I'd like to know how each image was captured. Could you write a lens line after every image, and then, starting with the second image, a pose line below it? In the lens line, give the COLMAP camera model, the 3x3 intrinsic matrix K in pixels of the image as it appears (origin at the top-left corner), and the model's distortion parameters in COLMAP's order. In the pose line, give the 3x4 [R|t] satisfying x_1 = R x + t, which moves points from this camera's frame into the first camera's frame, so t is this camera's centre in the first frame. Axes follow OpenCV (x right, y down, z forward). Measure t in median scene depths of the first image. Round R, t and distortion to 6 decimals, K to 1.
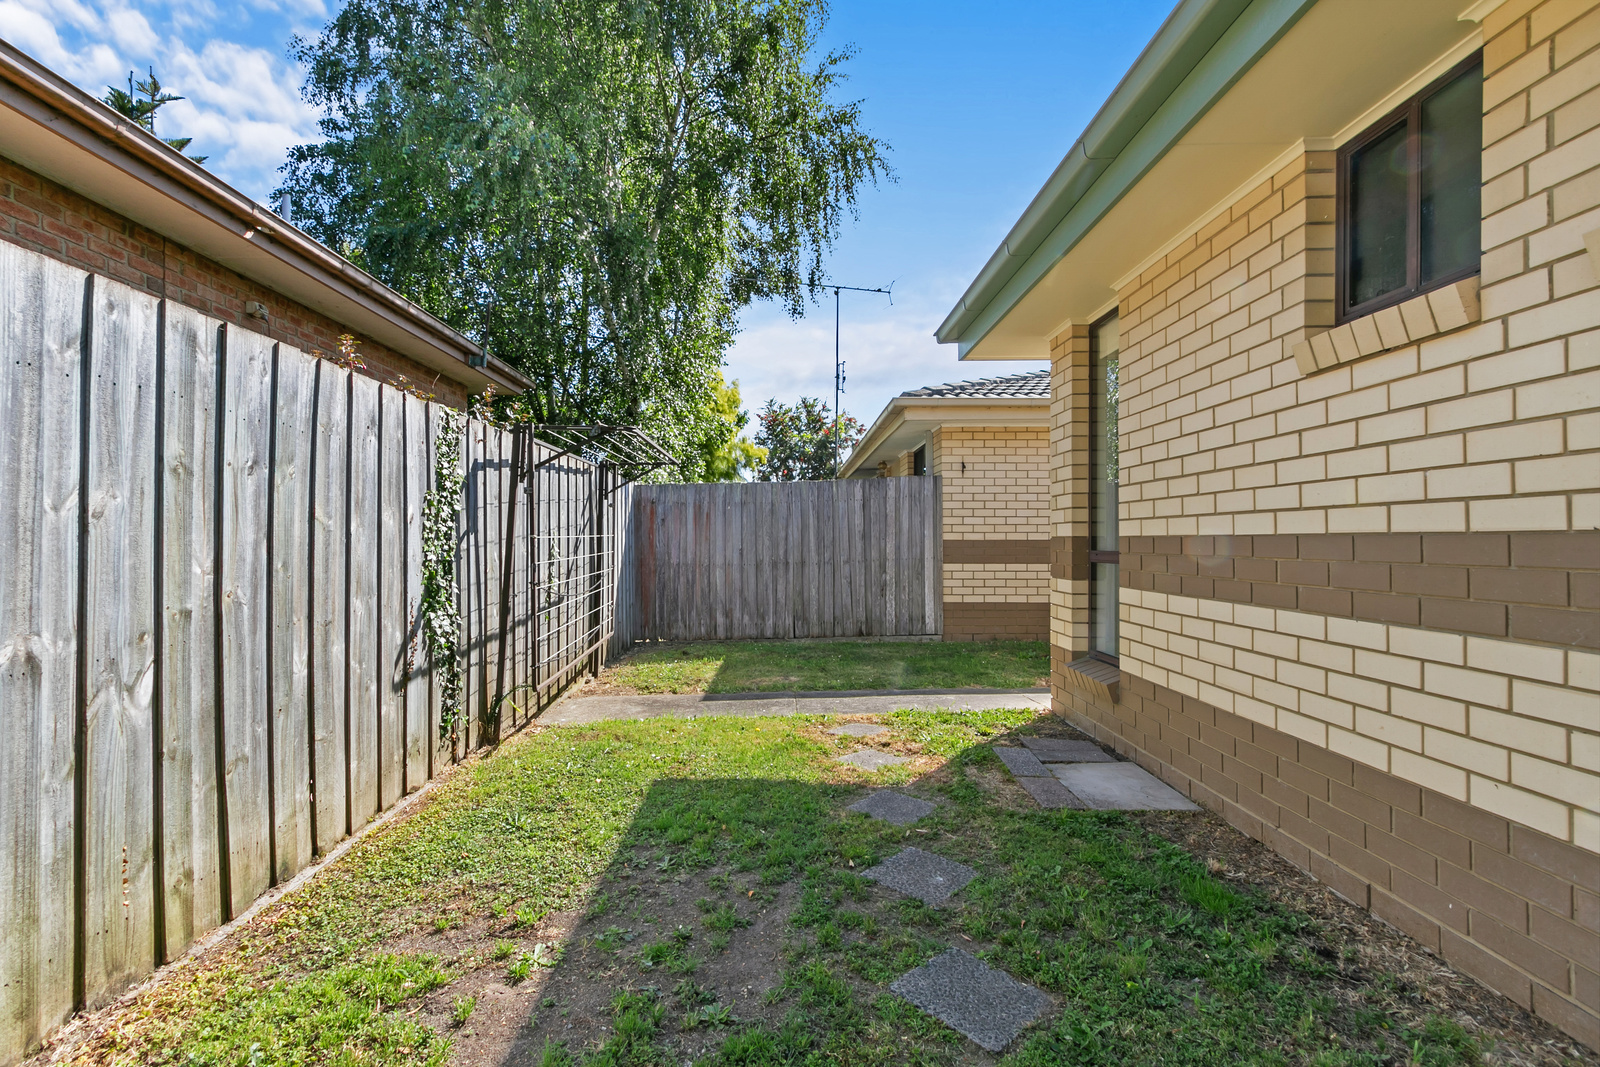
lens RADIAL K [[735.0, 0, 801.5], [0, 735.0, 534.9], [0, 0, 1]] dist [0.009188, -0.002503]
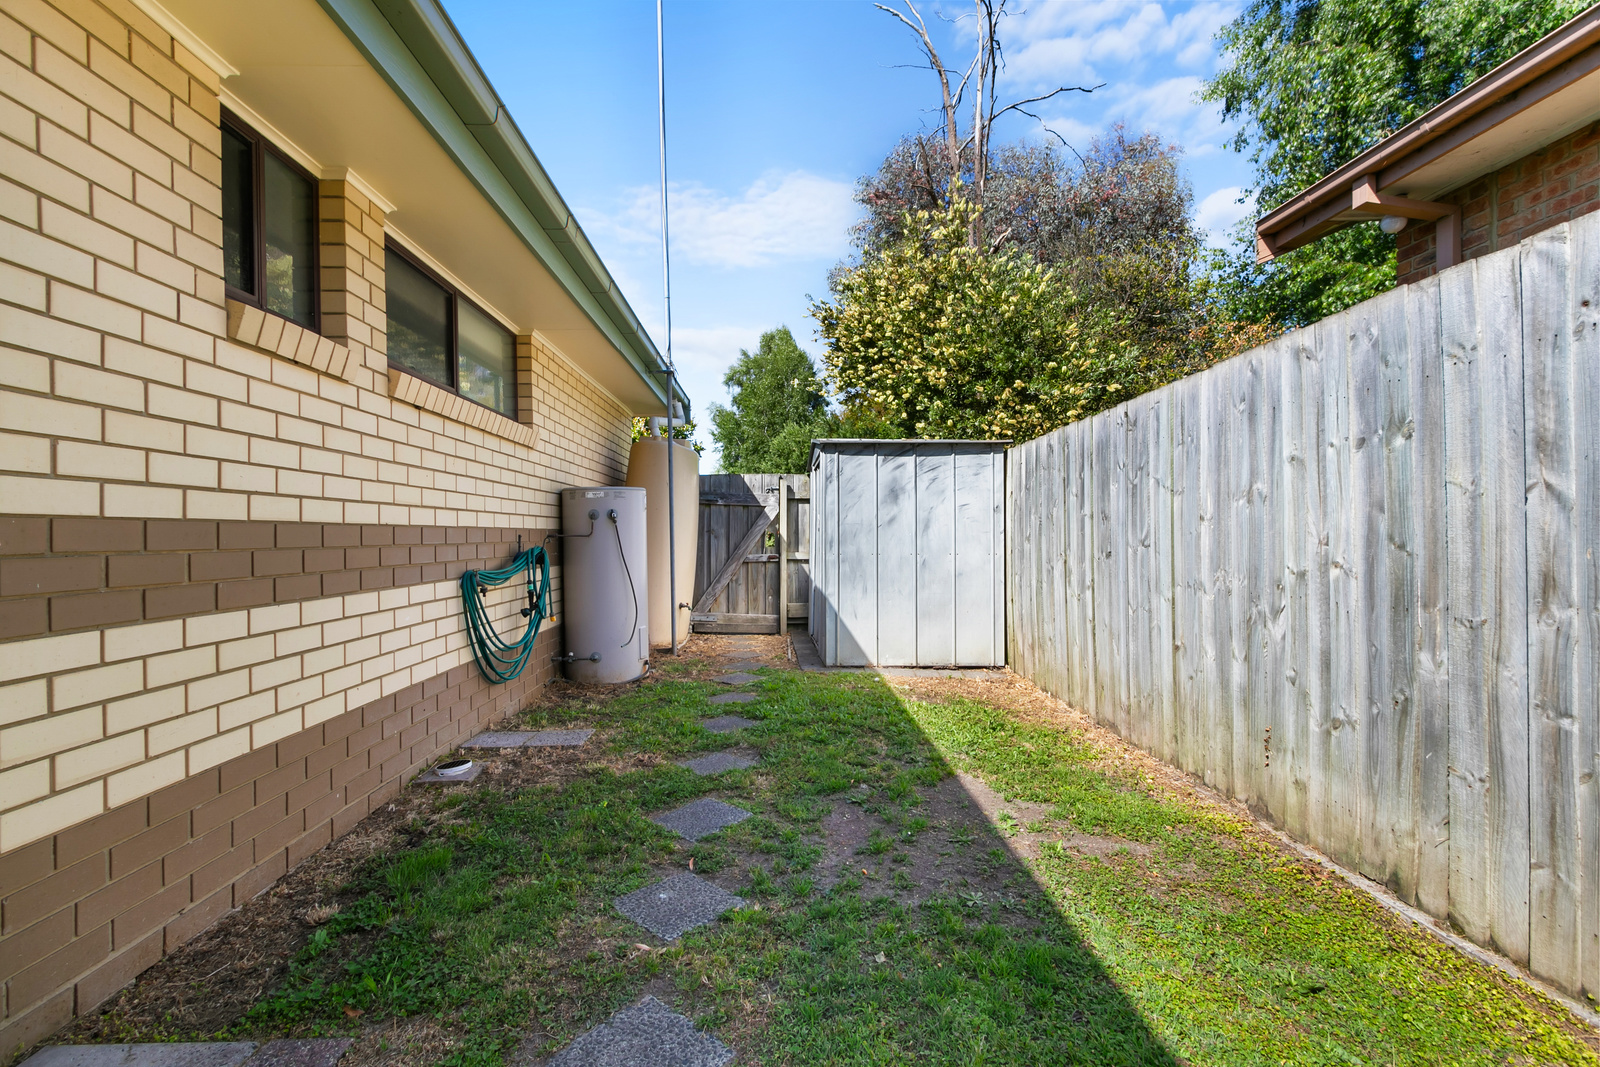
lens RADIAL K [[735.0, 0, 792.2], [0, 735.0, 537.5], [0, 0, 1]] dist [0.009188, -0.002503]
pose [[-0.999896, 0.014397, -0.000992, 0.024235], [0.014401, 0.999888, -0.004131, 0.033490], [0.000932, -0.004145, -0.999991, 1.937328]]
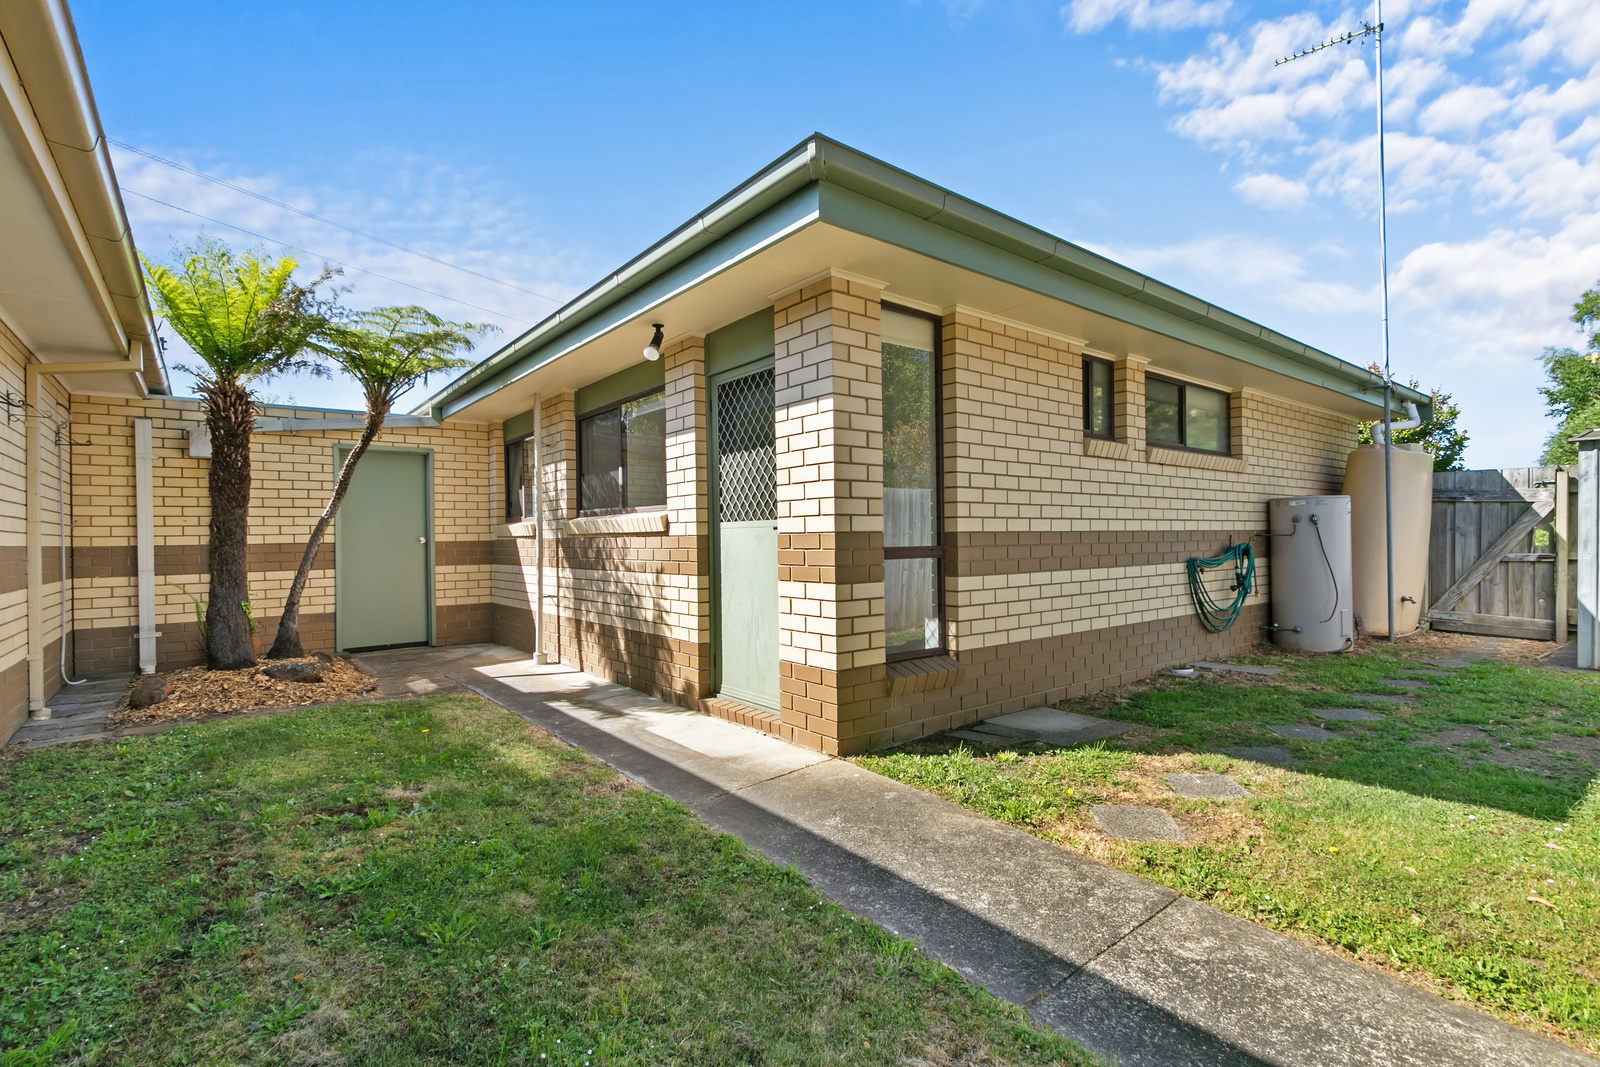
lens RADIAL K [[735.0, 0, 766.8], [0, 735.0, 540.3], [0, 0, 1]] dist [0.009188, -0.002503]
pose [[-0.585822, 0.007054, 0.810409, -0.489797], [0.007132, 0.999968, -0.003548, 0.026121], [-0.810408, 0.003701, -0.585854, 3.049310]]
